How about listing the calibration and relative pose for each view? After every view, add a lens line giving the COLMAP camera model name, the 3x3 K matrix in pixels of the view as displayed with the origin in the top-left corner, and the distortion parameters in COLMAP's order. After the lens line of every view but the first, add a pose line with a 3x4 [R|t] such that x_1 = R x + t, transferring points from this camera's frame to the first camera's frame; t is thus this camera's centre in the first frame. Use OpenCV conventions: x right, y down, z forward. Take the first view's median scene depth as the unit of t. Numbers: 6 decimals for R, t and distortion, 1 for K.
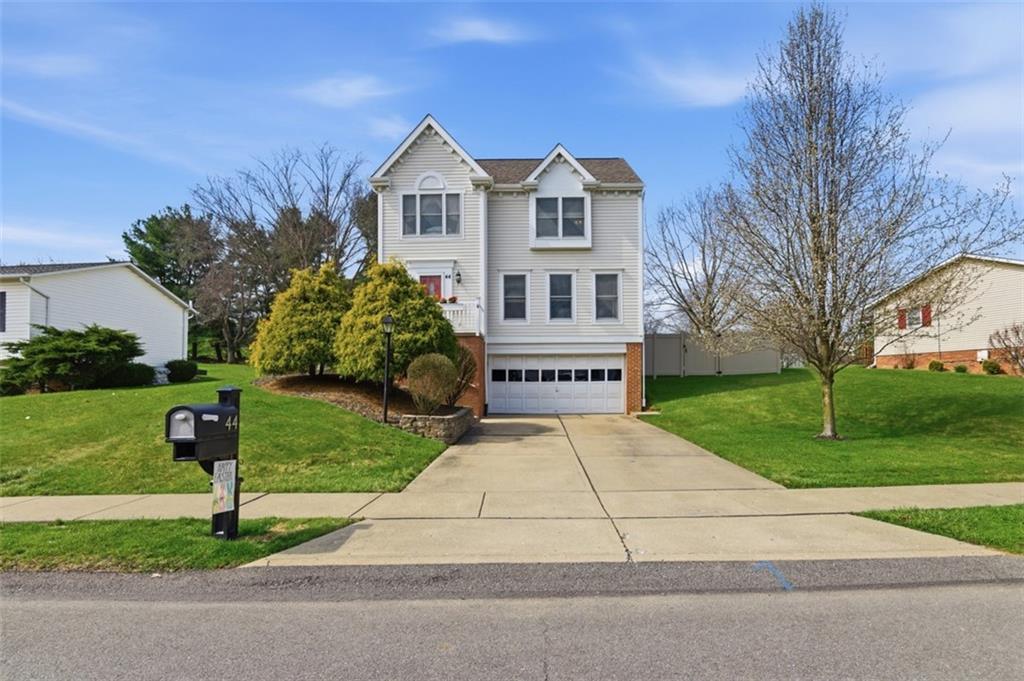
lens RADIAL K [[469.8, 0, 513.2], [0, 469.8, 336.0], [0, 0, 1]] dist [-0.001830, -0.000779]
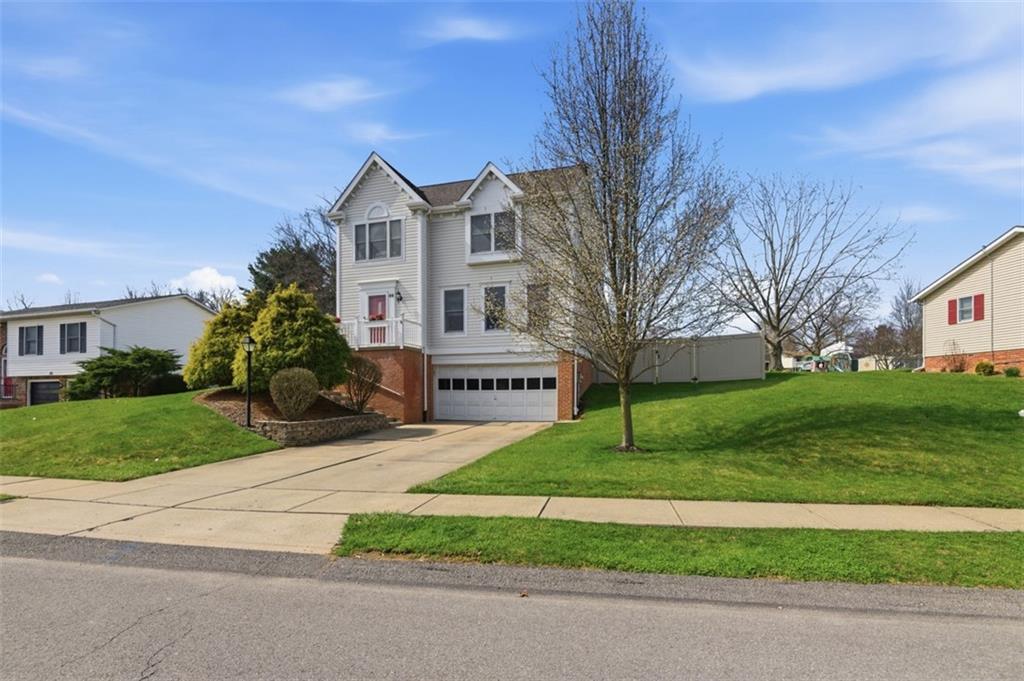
lens RADIAL K [[464.0, 0, 512.0], [0, 464.0, 340.5], [0, 0, 1]] dist [-0.012917, 0.000045]
pose [[0.968805, -0.027247, -0.246320, 0.390372], [0.027016, 0.999626, -0.004320, -0.006999], [0.246346, -0.002470, 0.969179, 0.010285]]
